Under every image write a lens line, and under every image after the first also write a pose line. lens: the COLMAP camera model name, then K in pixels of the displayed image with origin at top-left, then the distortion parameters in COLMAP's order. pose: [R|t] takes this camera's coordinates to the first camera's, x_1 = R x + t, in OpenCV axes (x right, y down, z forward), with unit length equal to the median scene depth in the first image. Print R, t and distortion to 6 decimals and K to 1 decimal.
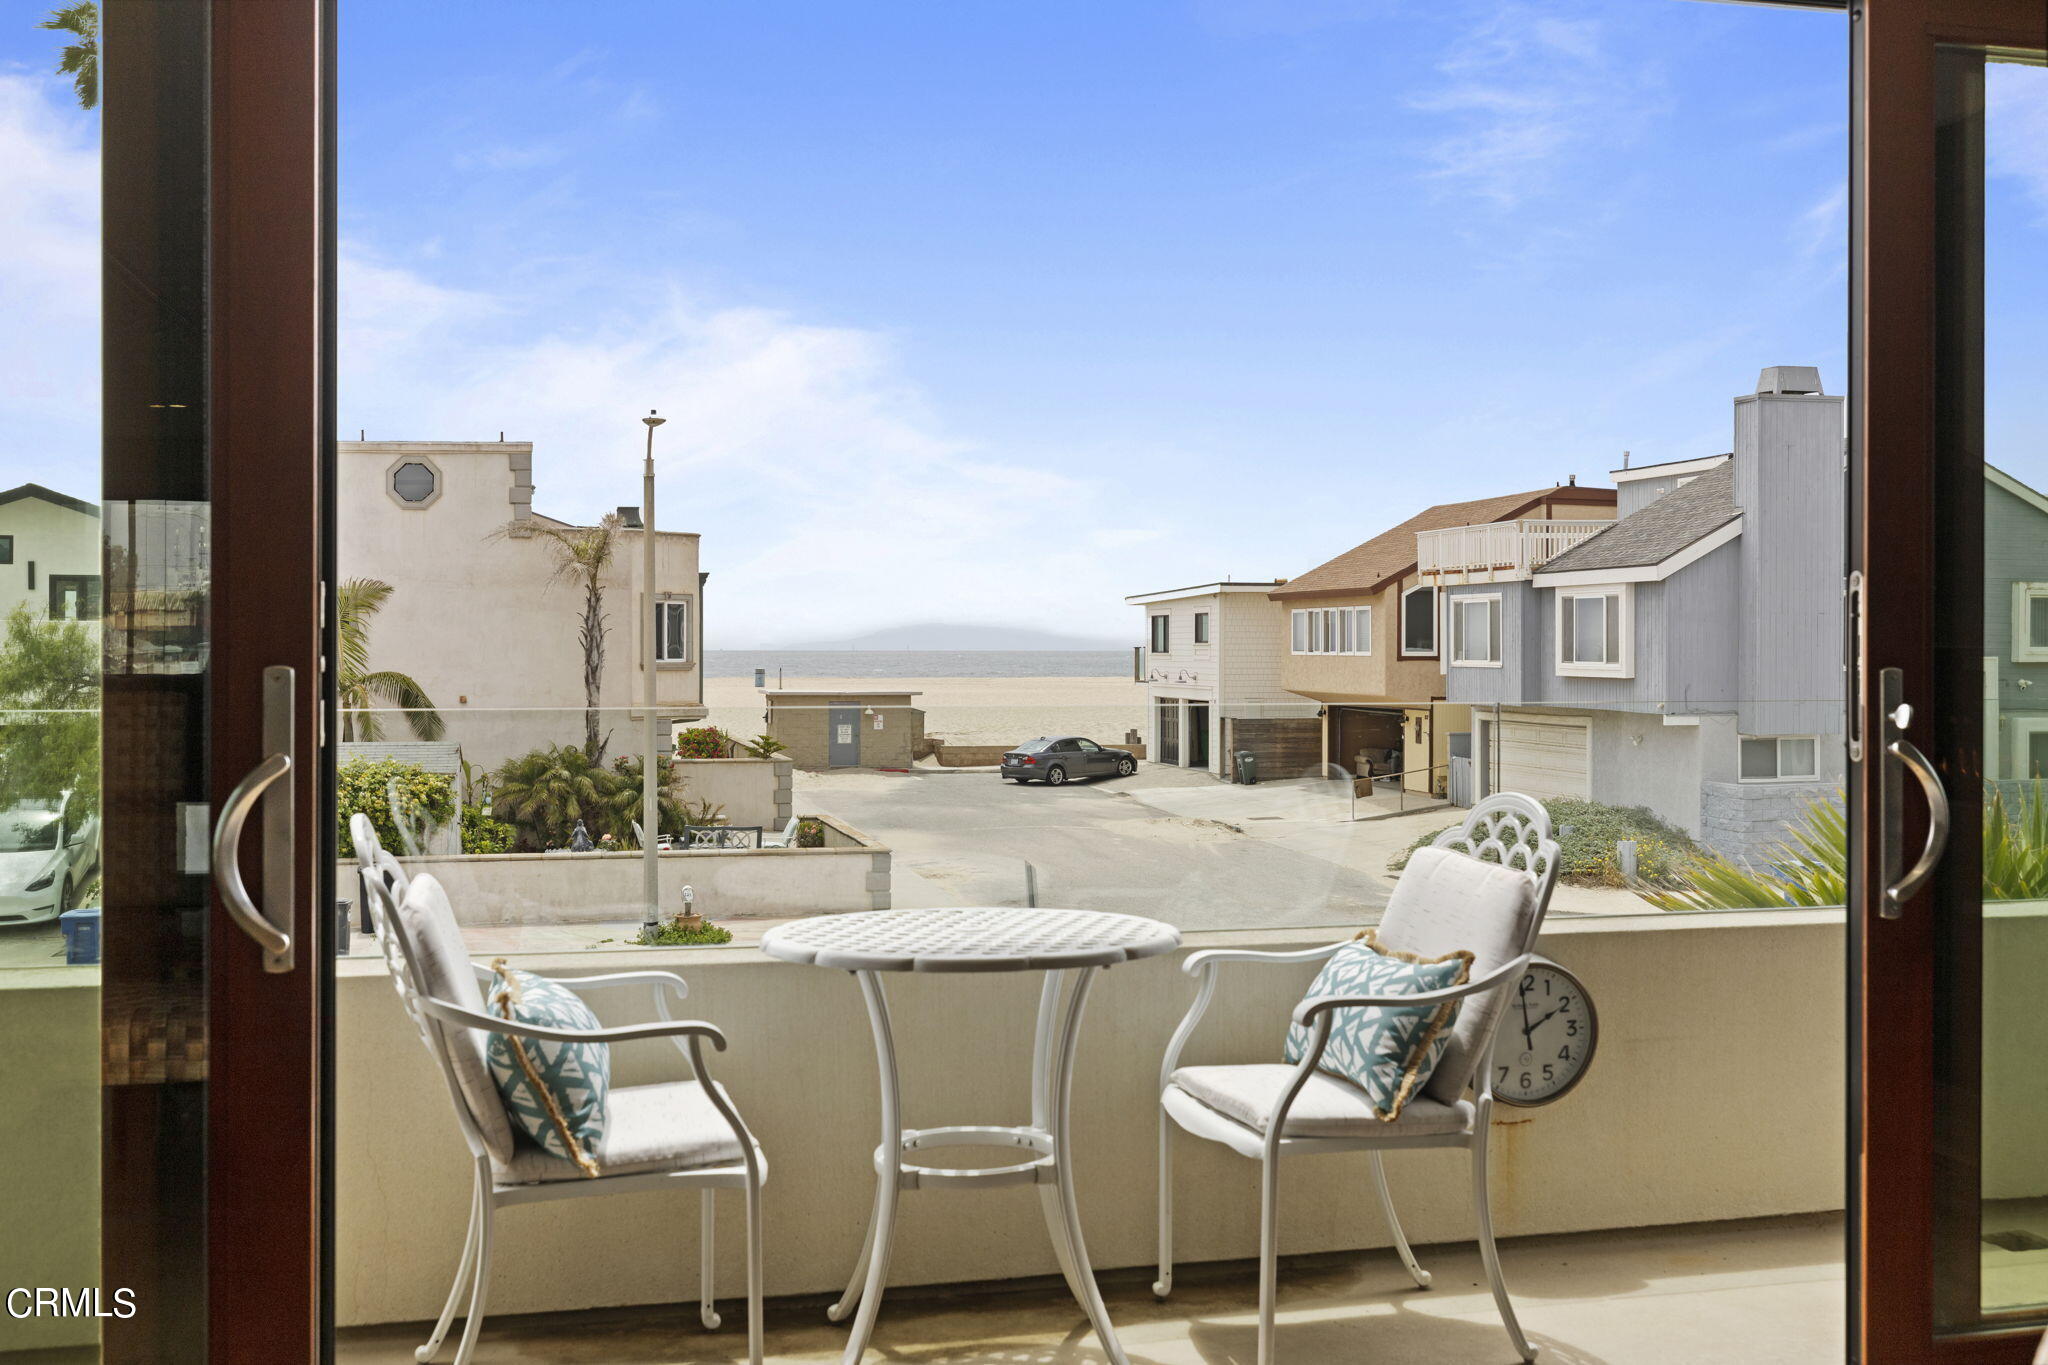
lens RADIAL K [[2025.6, 0, 1025.1], [0, 2025.6, 647.9], [0, 0, 1]] dist [0.010908, 0.000000]
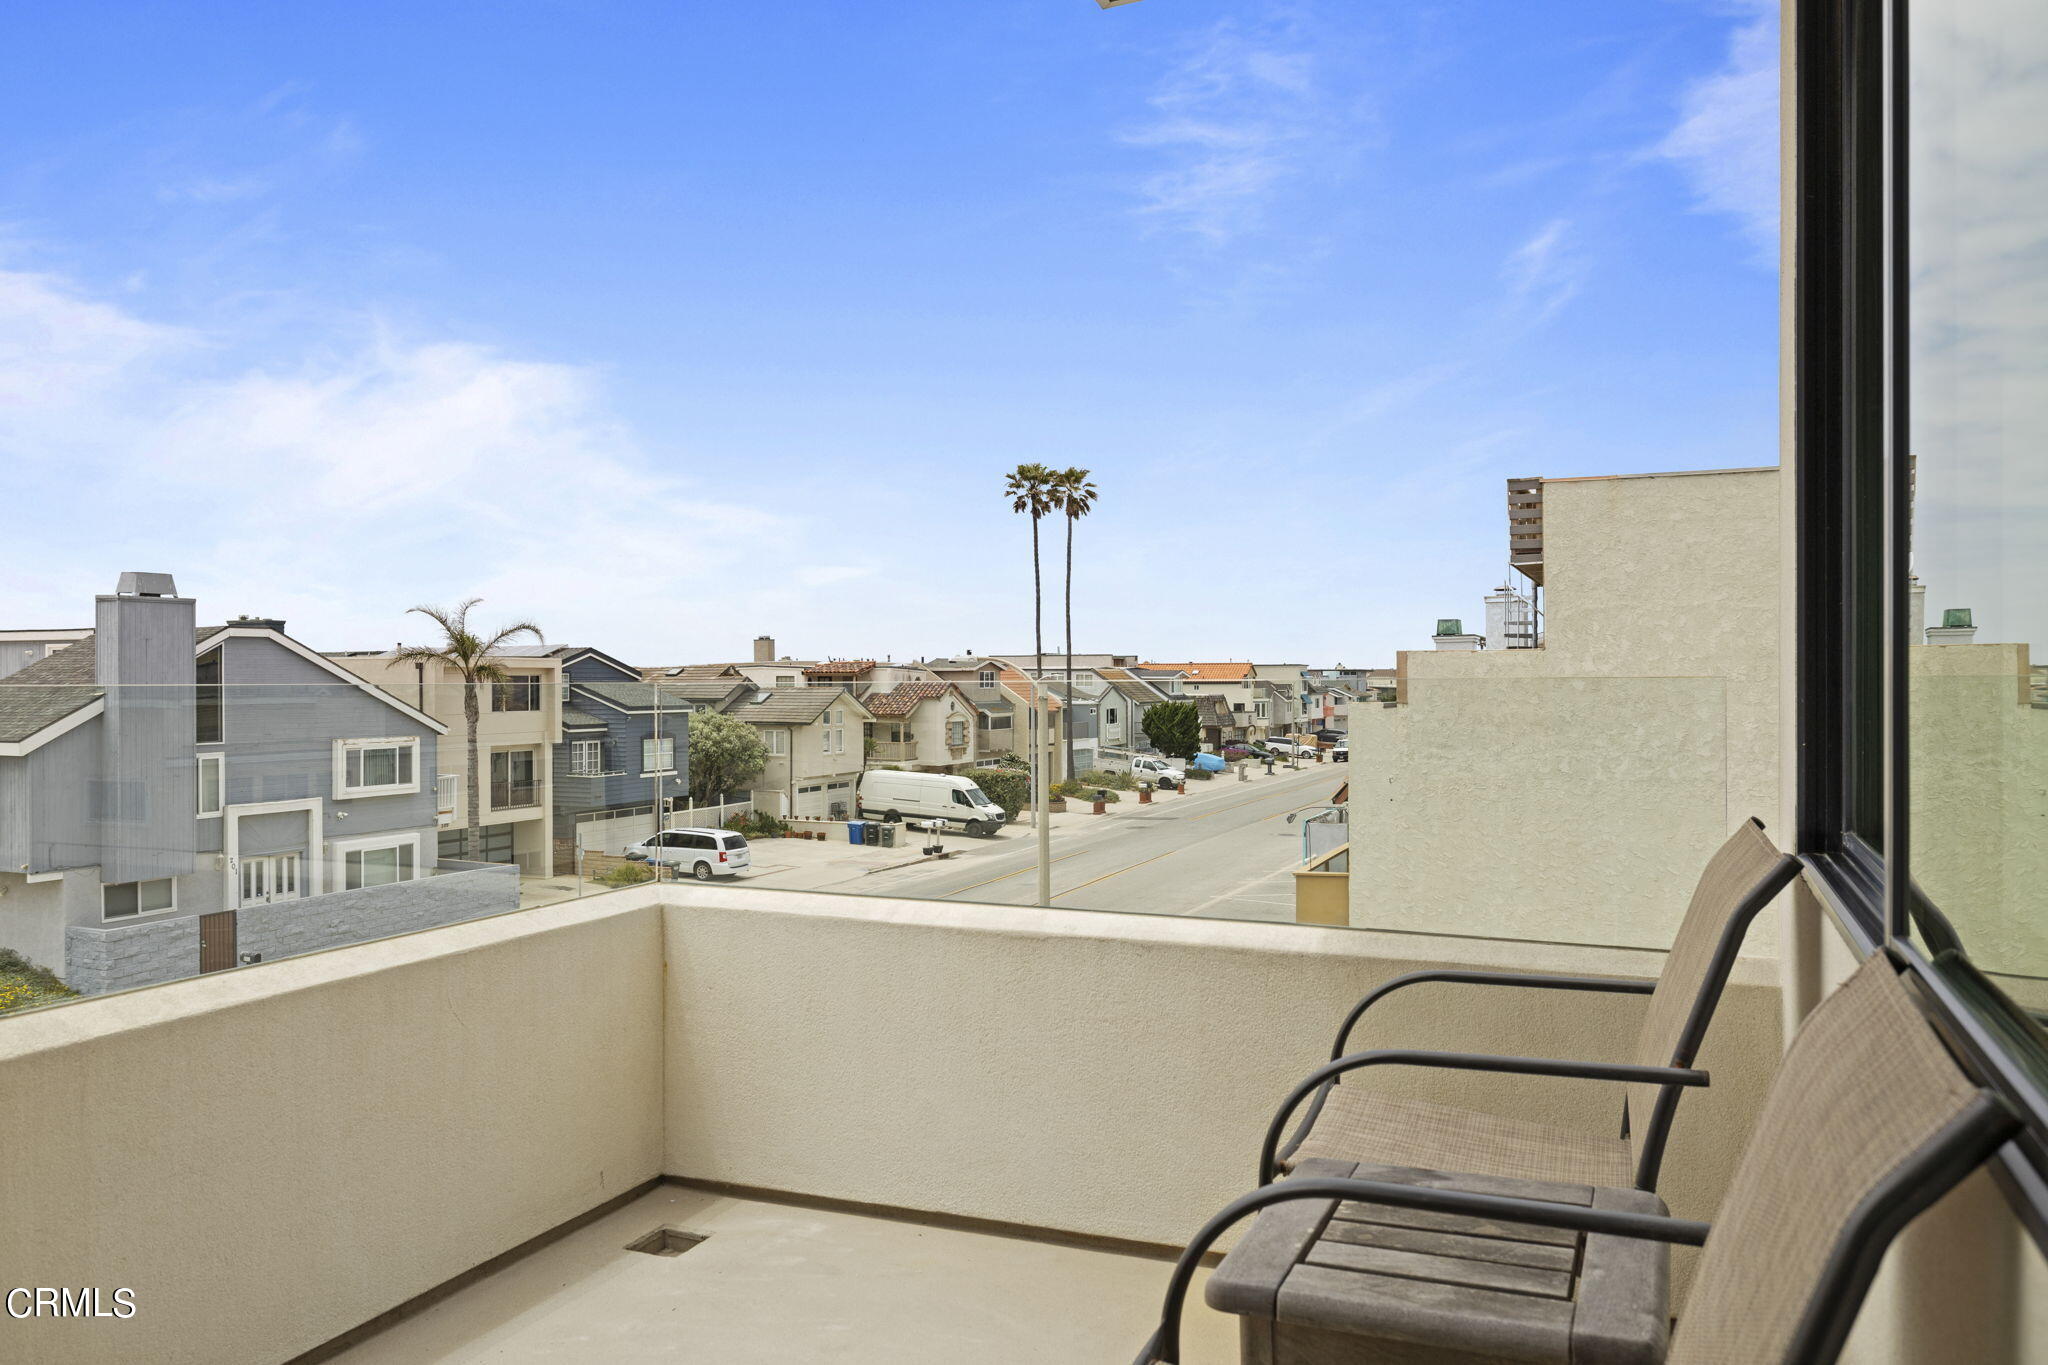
lens RADIAL K [[1431.5, 0, 1038.3], [0, 1431.5, 684.8], [0, 0, 1]] dist [-0.006821, -0.005082]
pose [[0.616108, -0.006430, 0.787635, 0.032671], [0.004098, 0.999979, 0.004958, -0.068219], [-0.787651, 0.000173, 0.616122, 0.056215]]
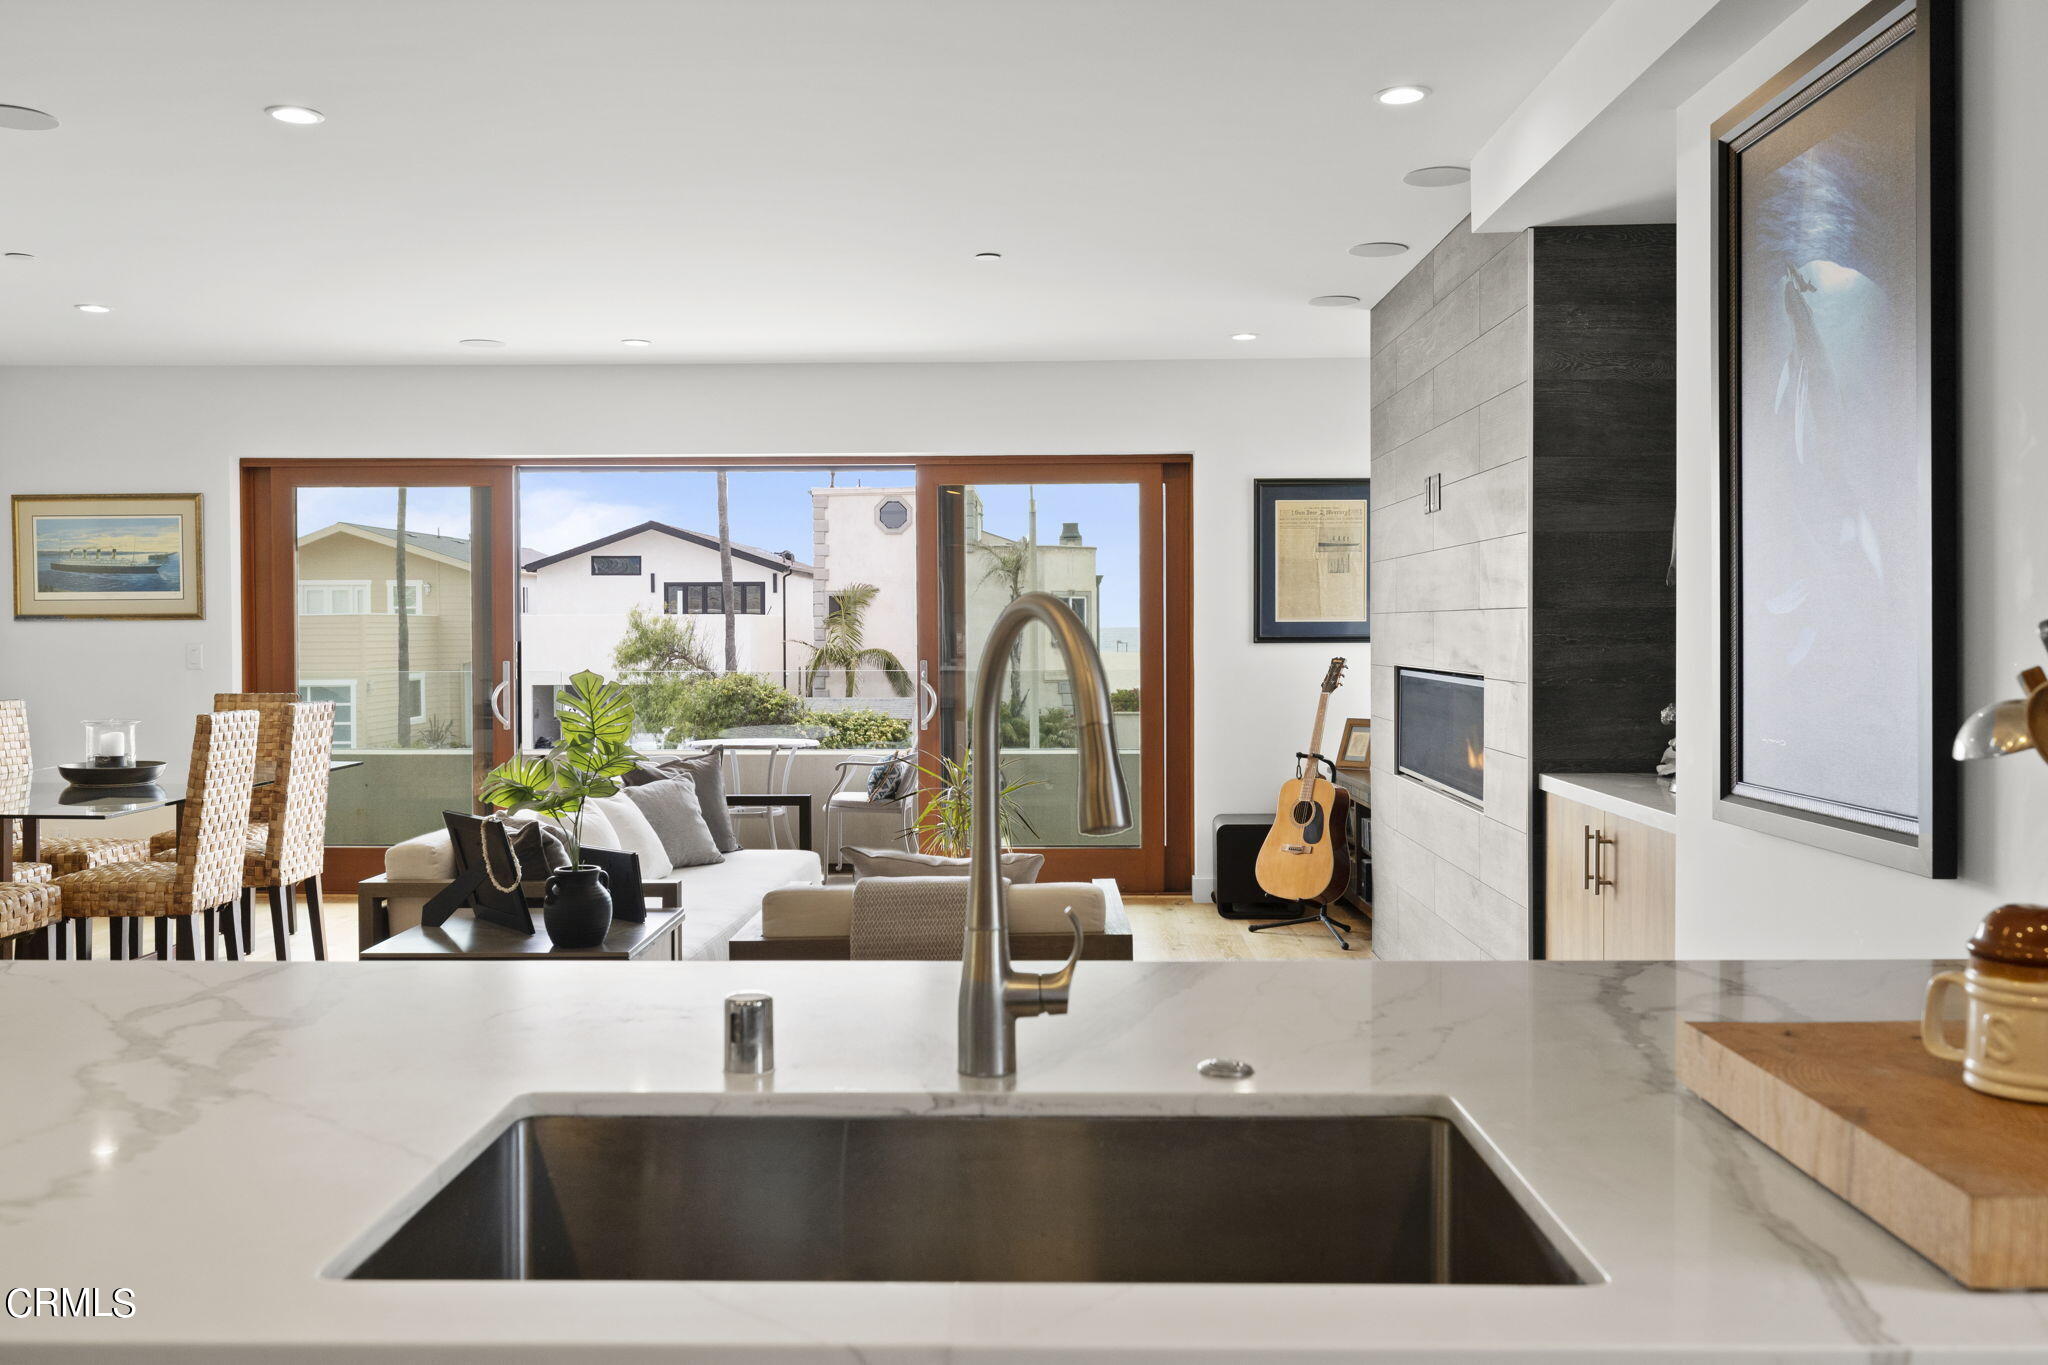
lens RADIAL K [[1762.5, 0, 1024.9], [0, 1762.5, 676.2], [0, 0, 1]] dist [-0.011013, -0.003142]
pose [[0.962917, 0.003757, -0.269770, 0.088902], [0.004228, 0.999570, 0.029011, -0.003188], [0.269763, -0.029076, 0.962488, -0.121246]]
